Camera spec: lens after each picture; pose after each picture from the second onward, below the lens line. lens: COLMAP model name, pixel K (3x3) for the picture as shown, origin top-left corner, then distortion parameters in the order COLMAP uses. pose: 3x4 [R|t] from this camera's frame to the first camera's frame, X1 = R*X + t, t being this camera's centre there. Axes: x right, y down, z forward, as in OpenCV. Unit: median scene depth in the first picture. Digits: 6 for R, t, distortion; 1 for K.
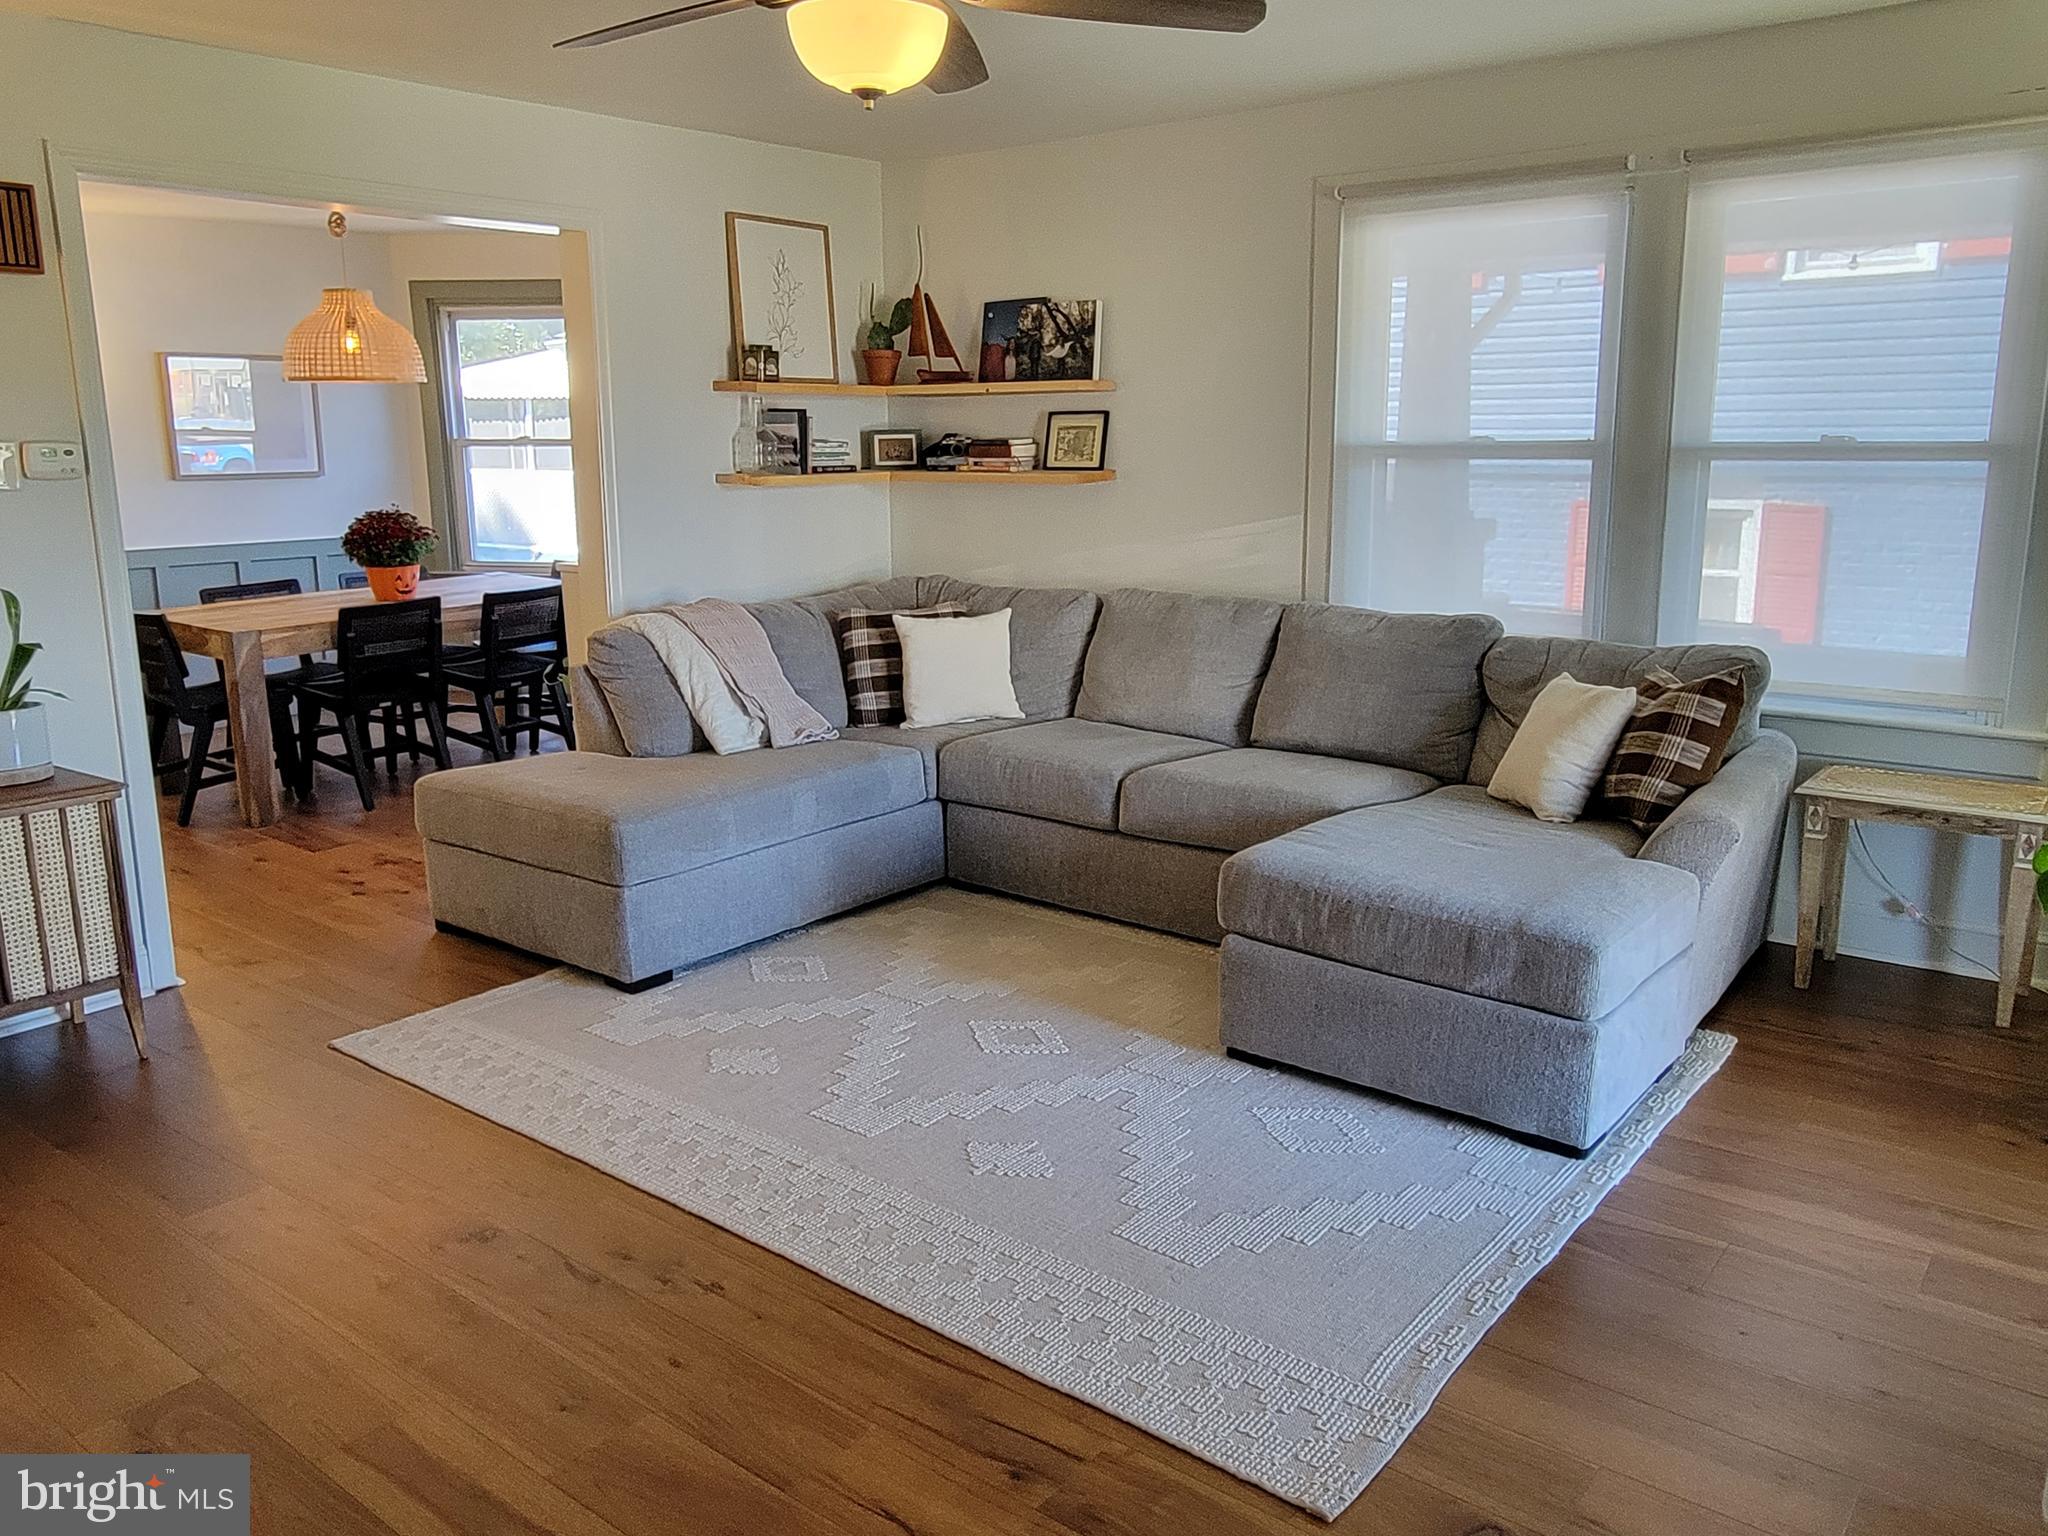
lens RADIAL K [[1554.2, 0, 1027.7], [0, 1554.2, 746.7], [0, 0, 1]] dist [0.000135, 0.004731]
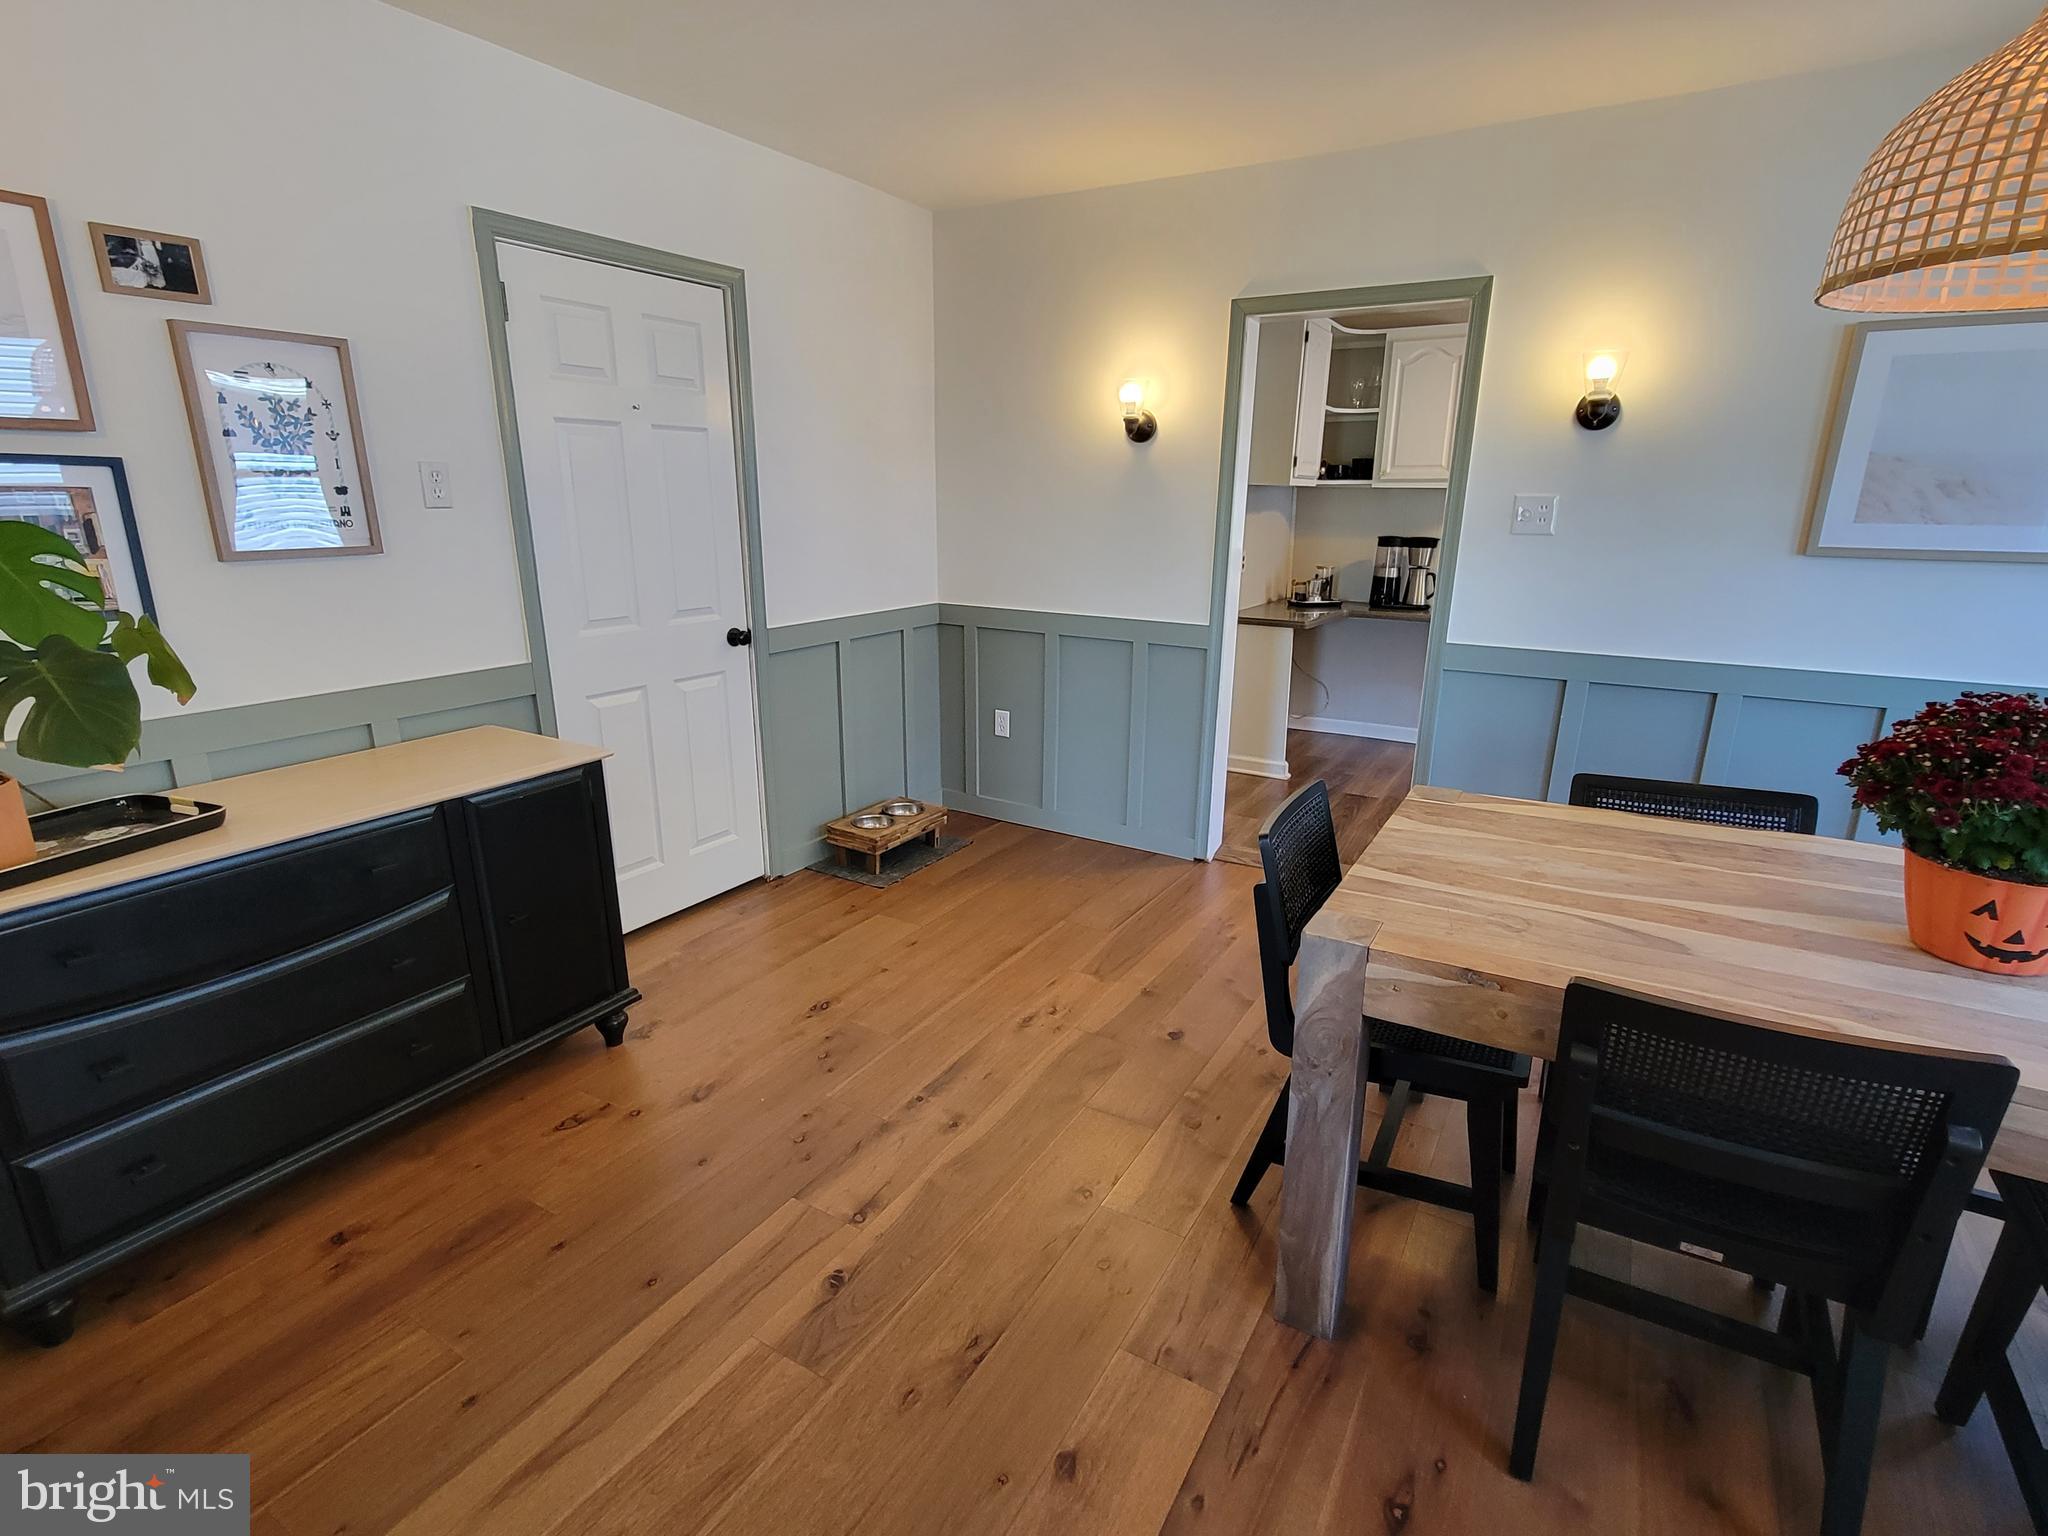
lens RADIAL K [[983.1, 0, 1052.1], [0, 983.1, 776.4], [0, 0, 1]] dist [0.002403, 0.000994]
pose [[0.134812, 0.281579, -0.950021, -0.292490], [-0.208241, 0.945412, 0.250662, -0.173788], [0.968742, 0.164041, 0.186089, 0.917934]]
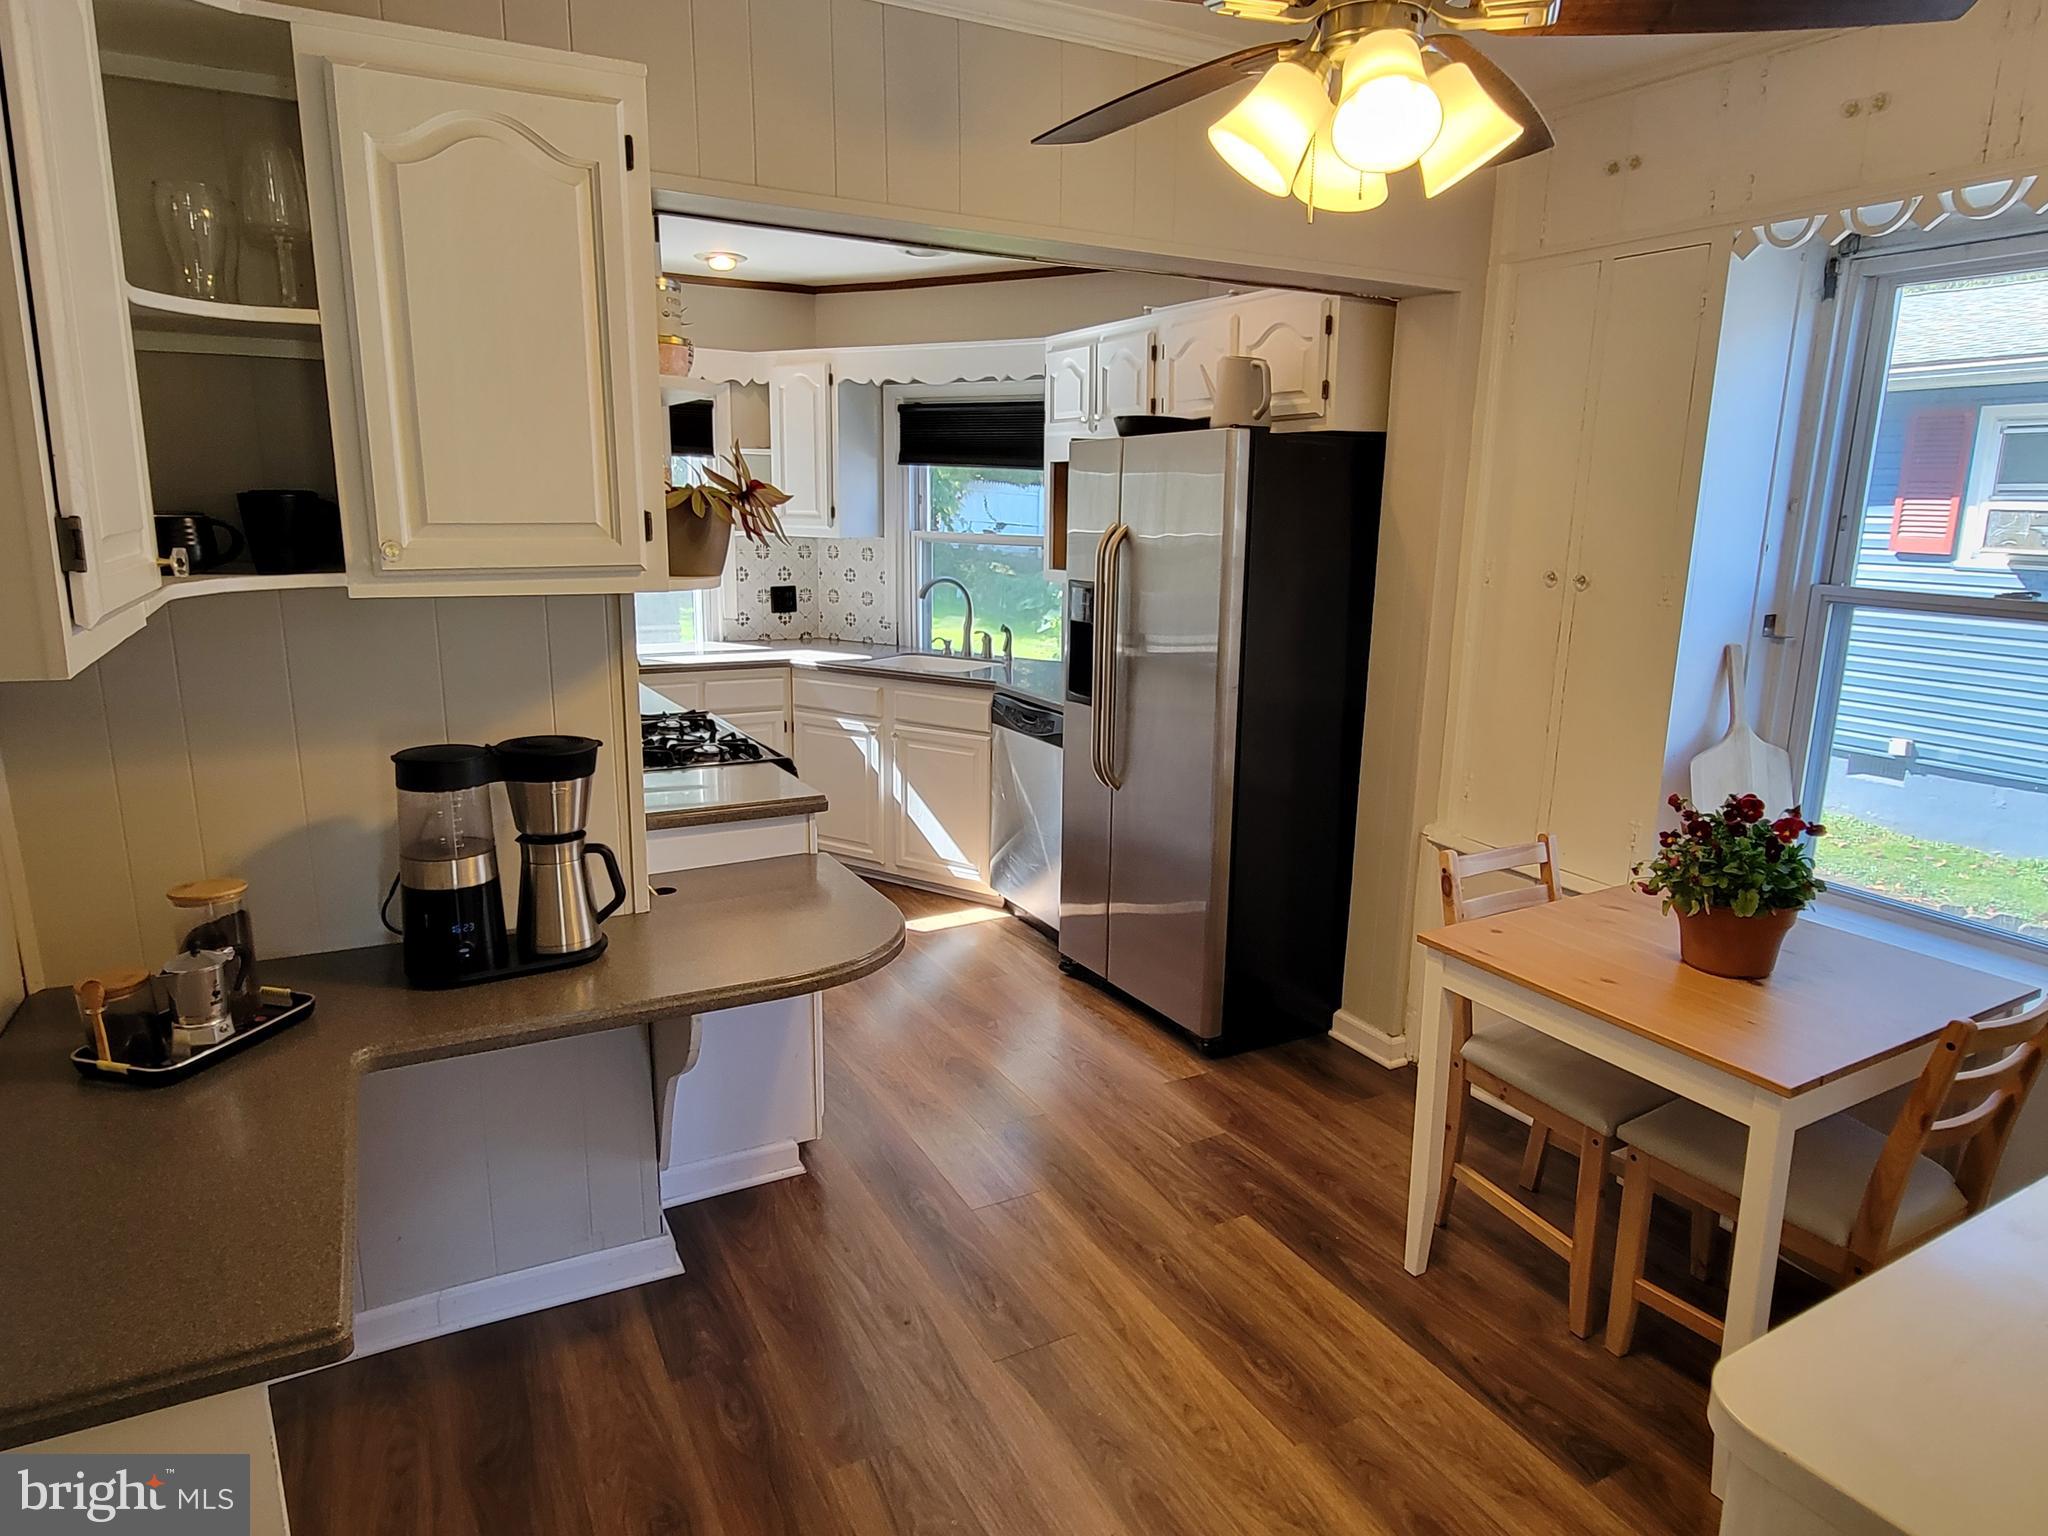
lens RADIAL K [[1252.3, 0, 1027.7], [0, 1252.3, 773.9], [0, 0, 1]] dist [0.001117, 0.001062]
pose [[0.916037, 0.103632, -0.387474, -0.921865], [-0.098531, 0.994584, 0.033067, -0.245044], [0.388803, 0.007887, 0.921287, 1.110216]]
